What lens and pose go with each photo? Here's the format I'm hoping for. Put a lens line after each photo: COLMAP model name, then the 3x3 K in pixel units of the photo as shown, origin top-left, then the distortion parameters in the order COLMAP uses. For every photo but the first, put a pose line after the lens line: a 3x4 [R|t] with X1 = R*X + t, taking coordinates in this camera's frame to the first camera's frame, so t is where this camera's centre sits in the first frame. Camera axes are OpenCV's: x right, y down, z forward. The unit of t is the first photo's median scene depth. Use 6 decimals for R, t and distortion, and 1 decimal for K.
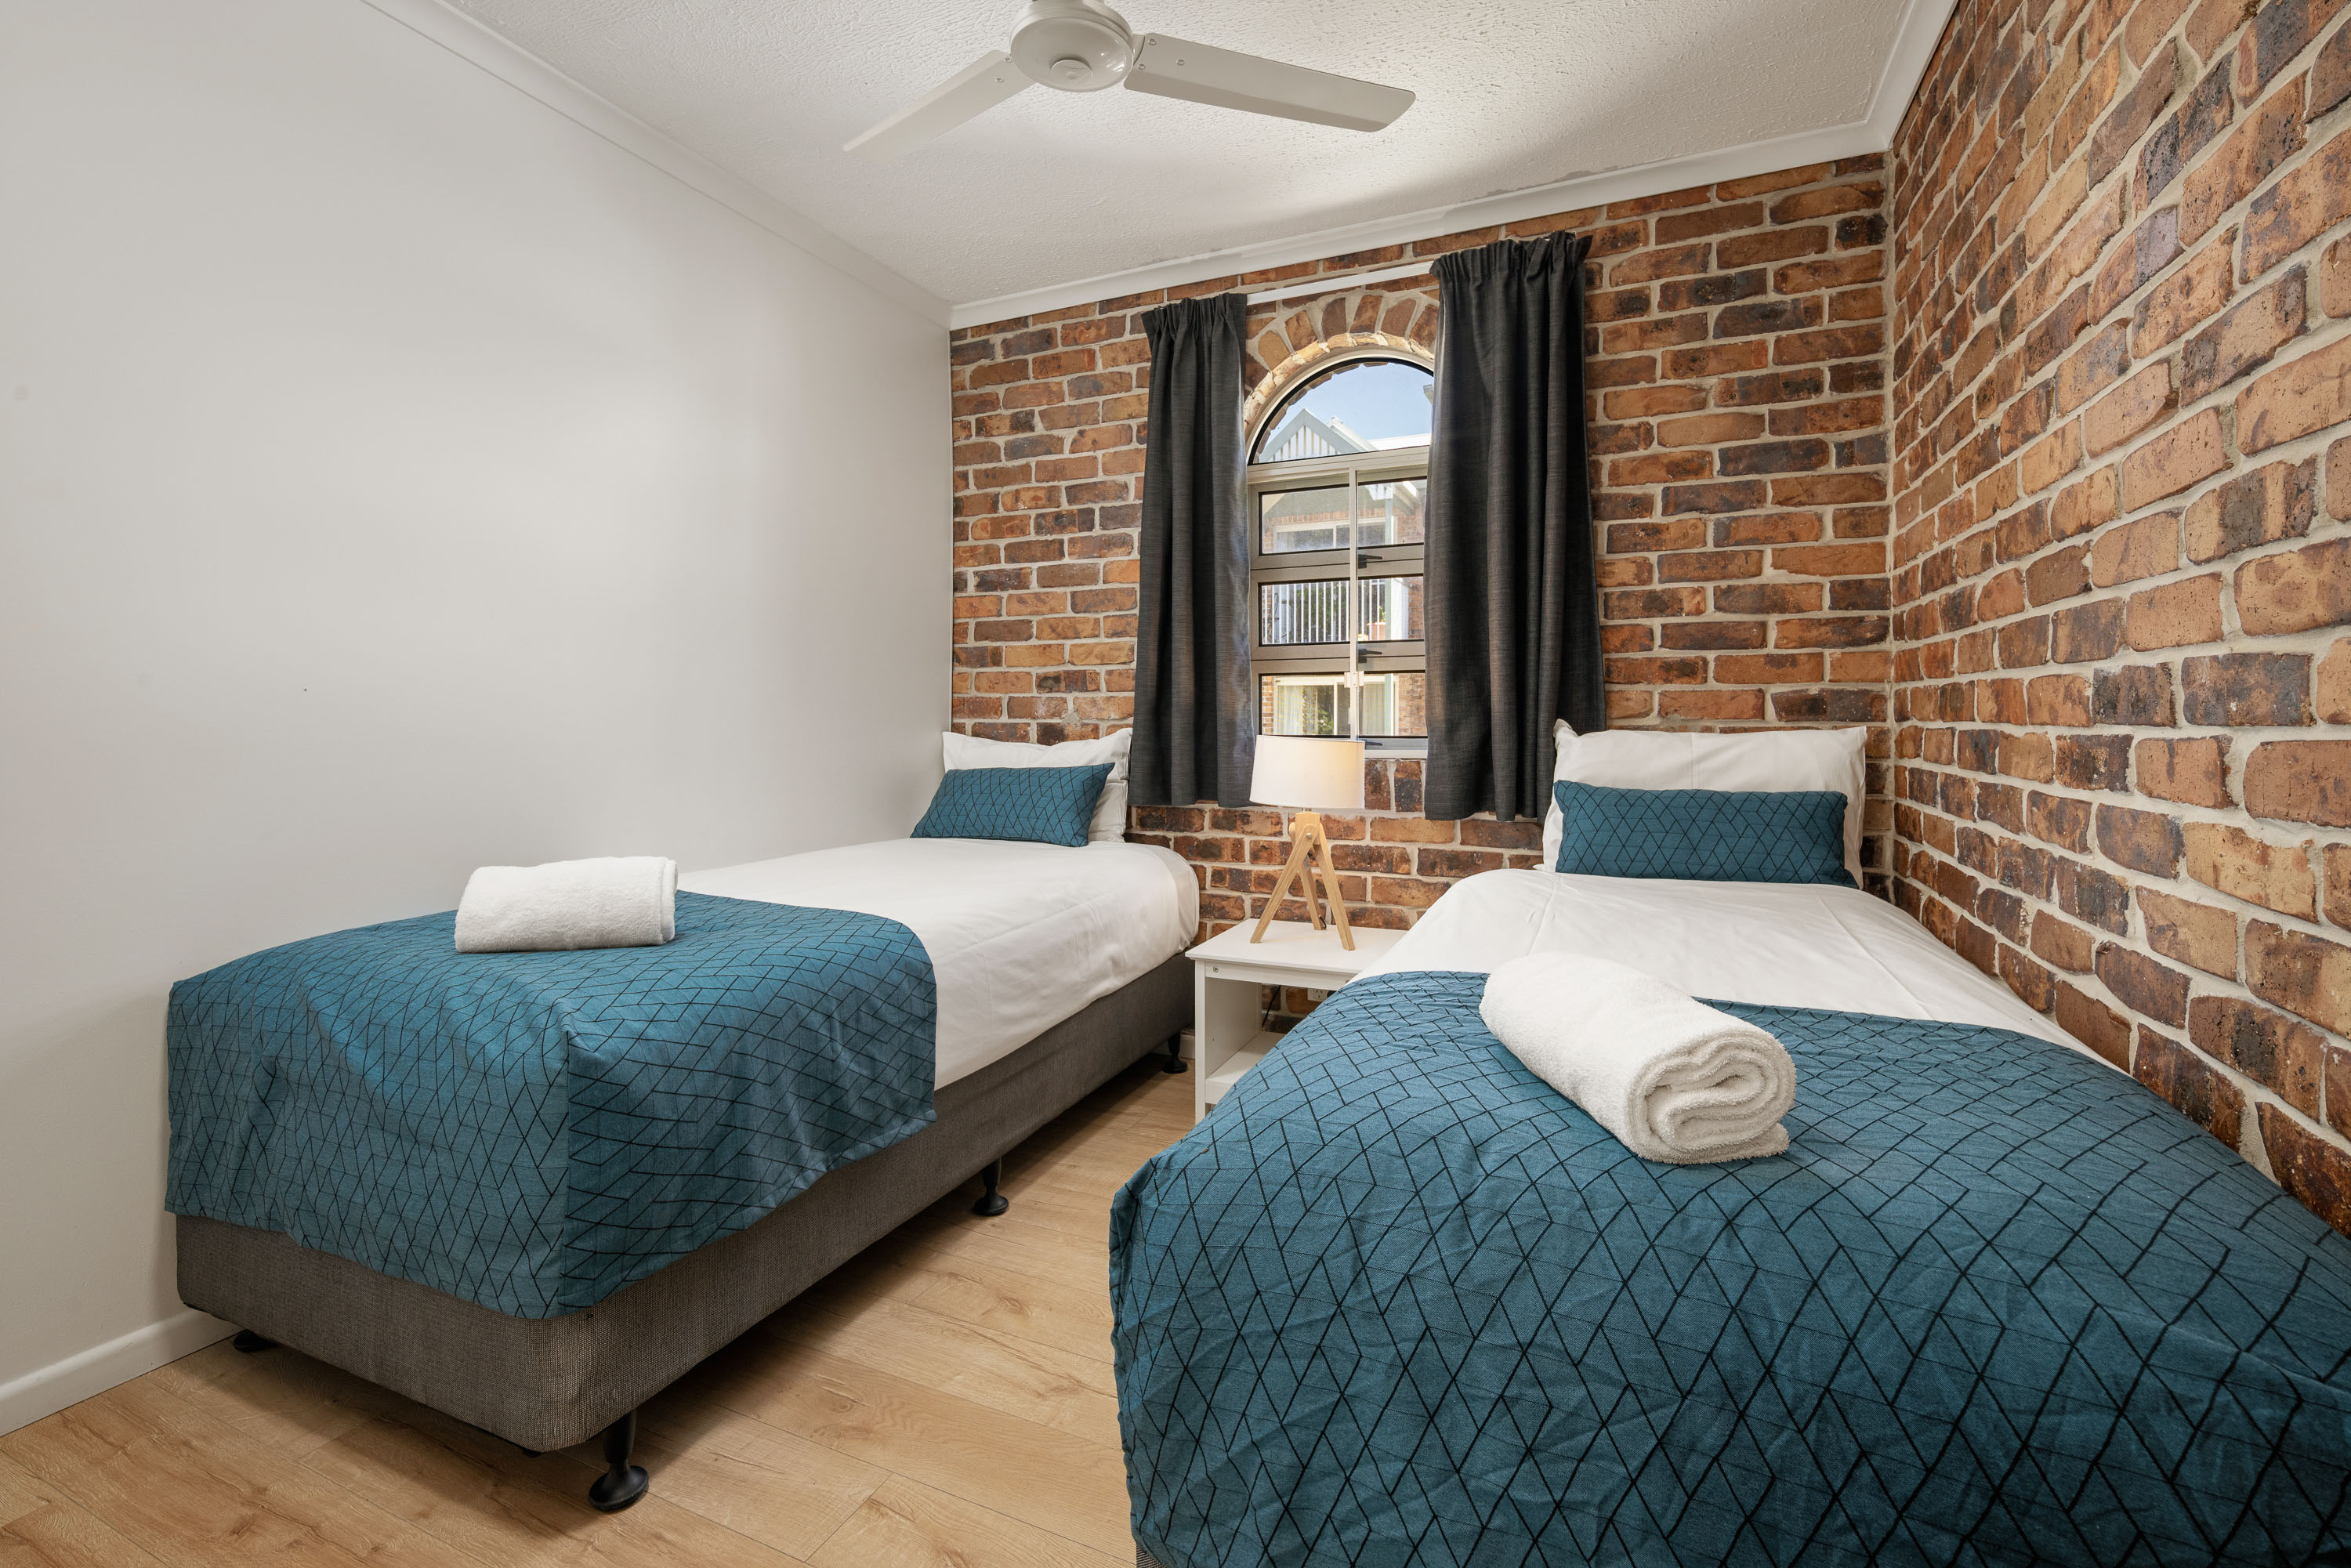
lens RADIAL K [[1350.6, 0, 1173.3], [0, 1350.6, 709.9], [0, 0, 1]] dist [-0.001210, -0.001149]
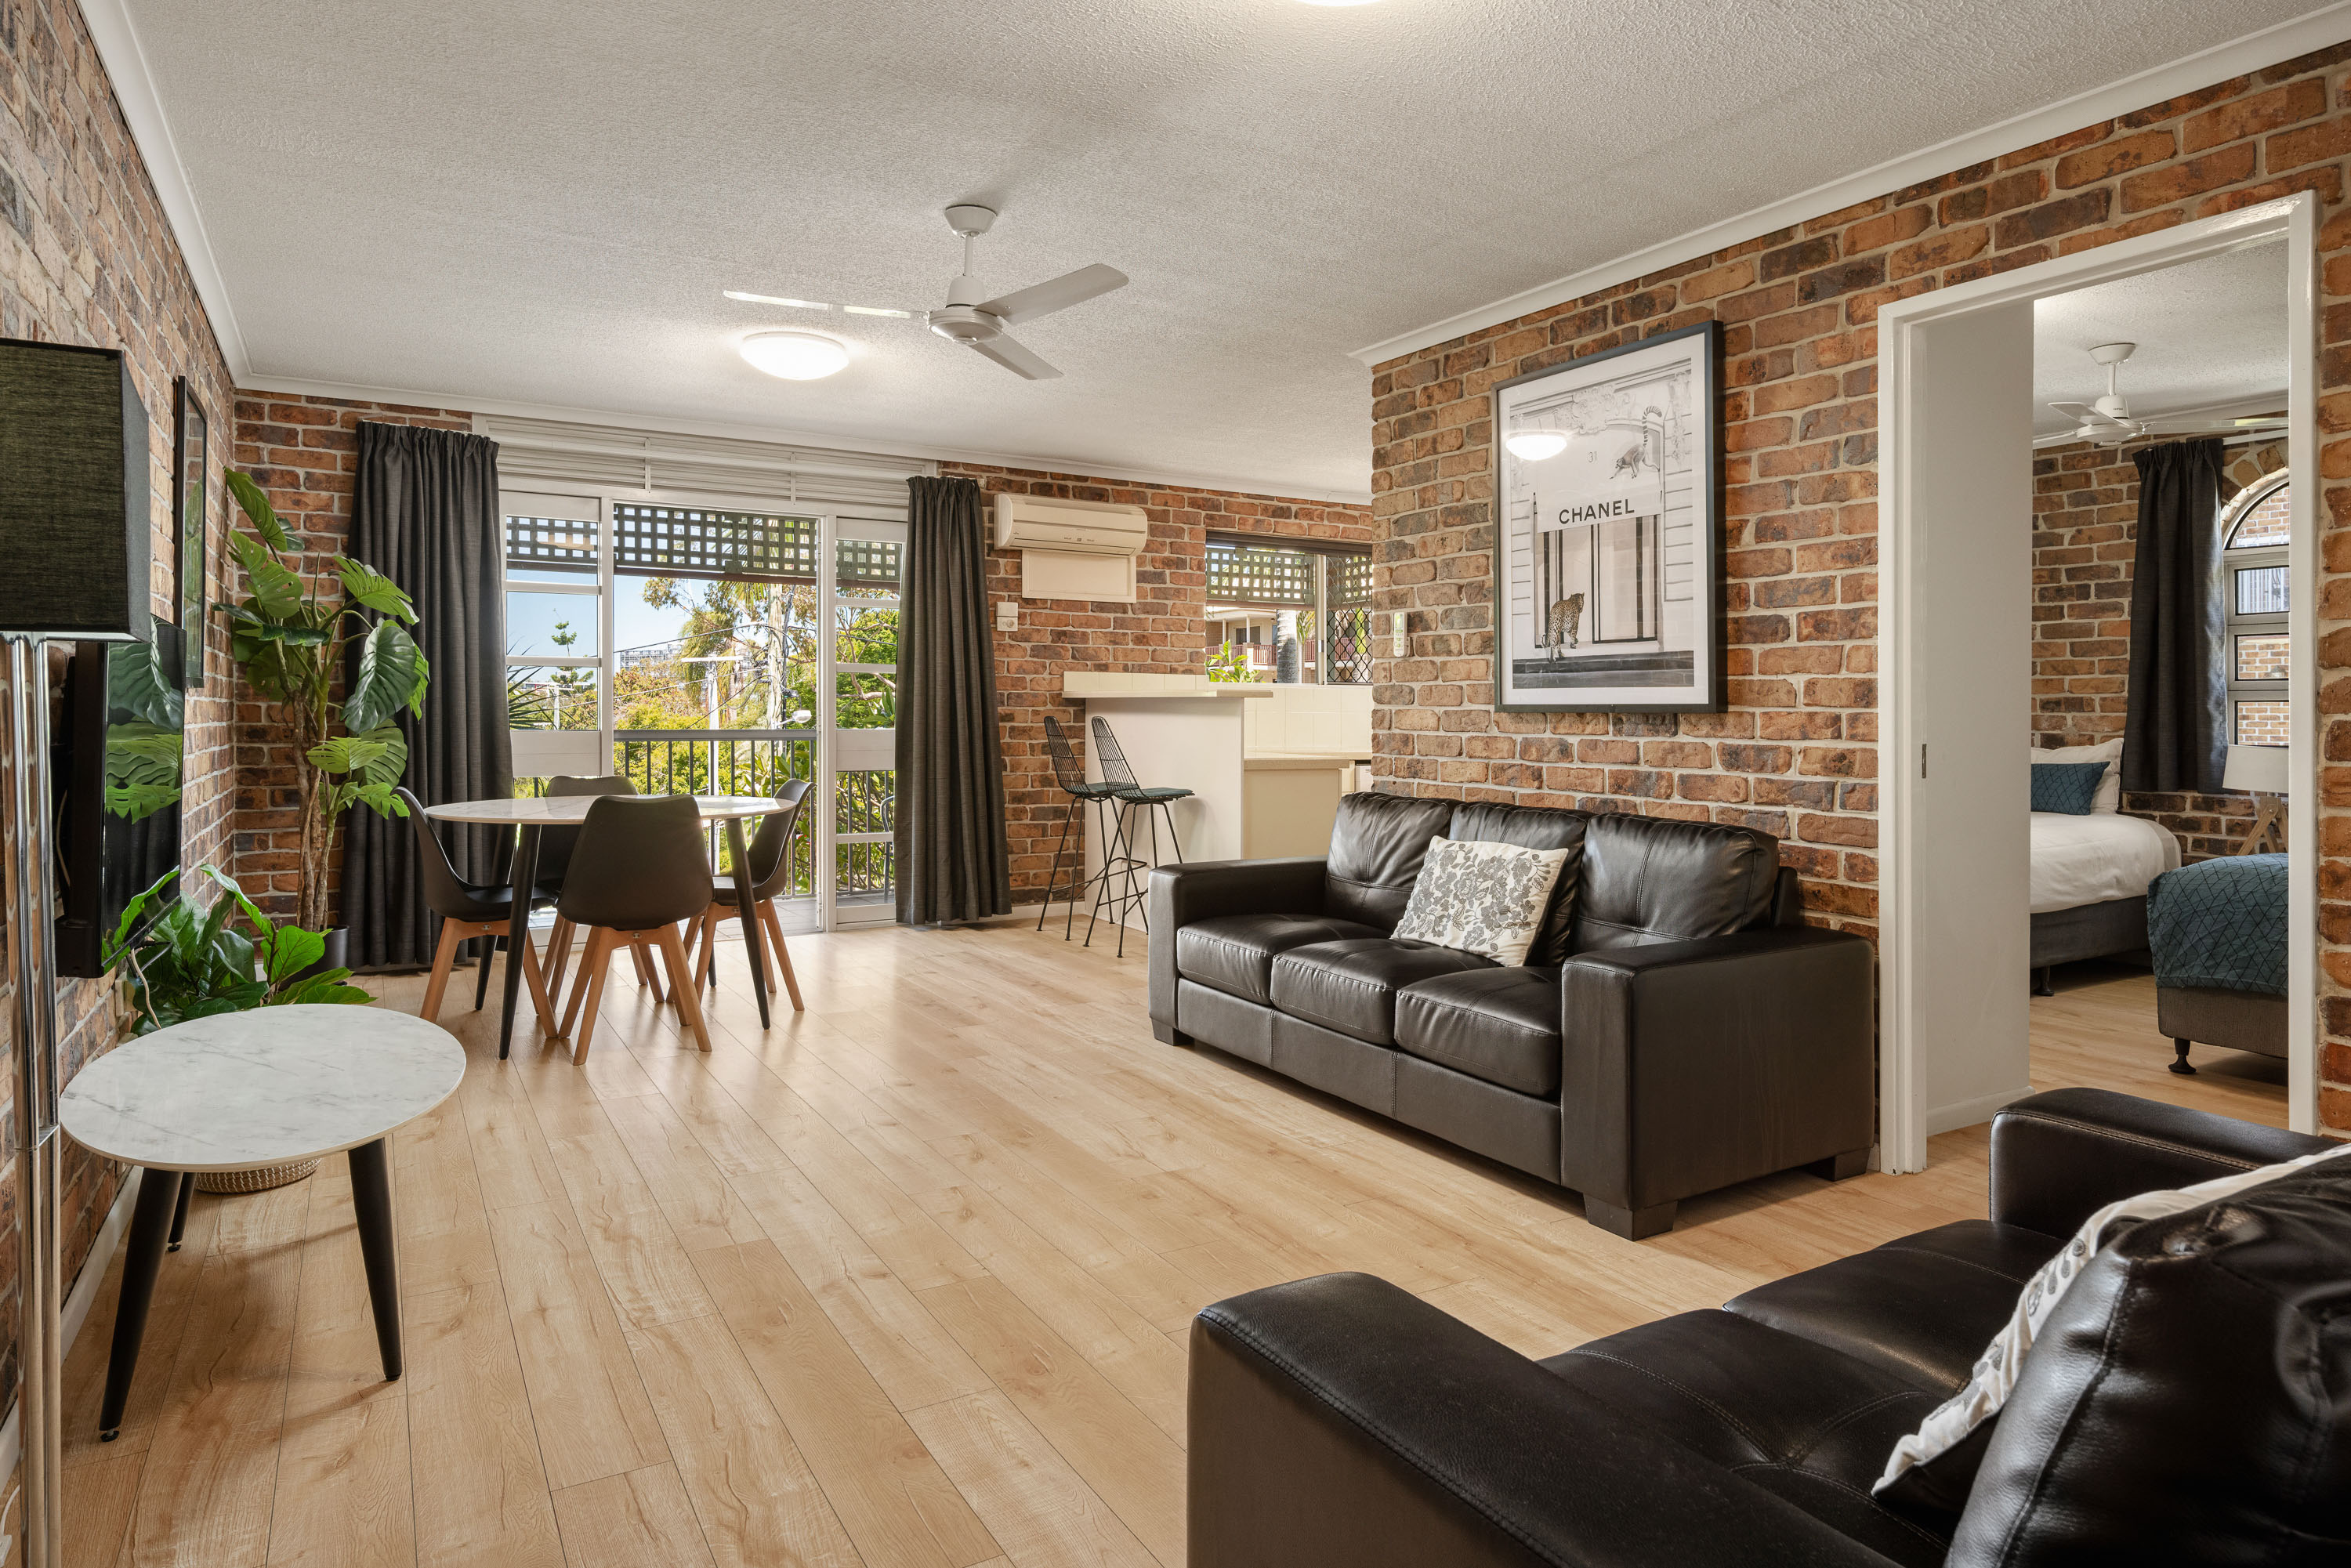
lens RADIAL K [[1350.6, 0, 1173.3], [0, 1350.6, 709.9], [0, 0, 1]] dist [-0.001210, -0.001149]
pose [[0.812406, 0.000614, -0.583091, -0.014717], [-0.000900, 1.000000, -0.000200, -0.015561], [0.583091, 0.000687, 0.812407, -0.764938]]
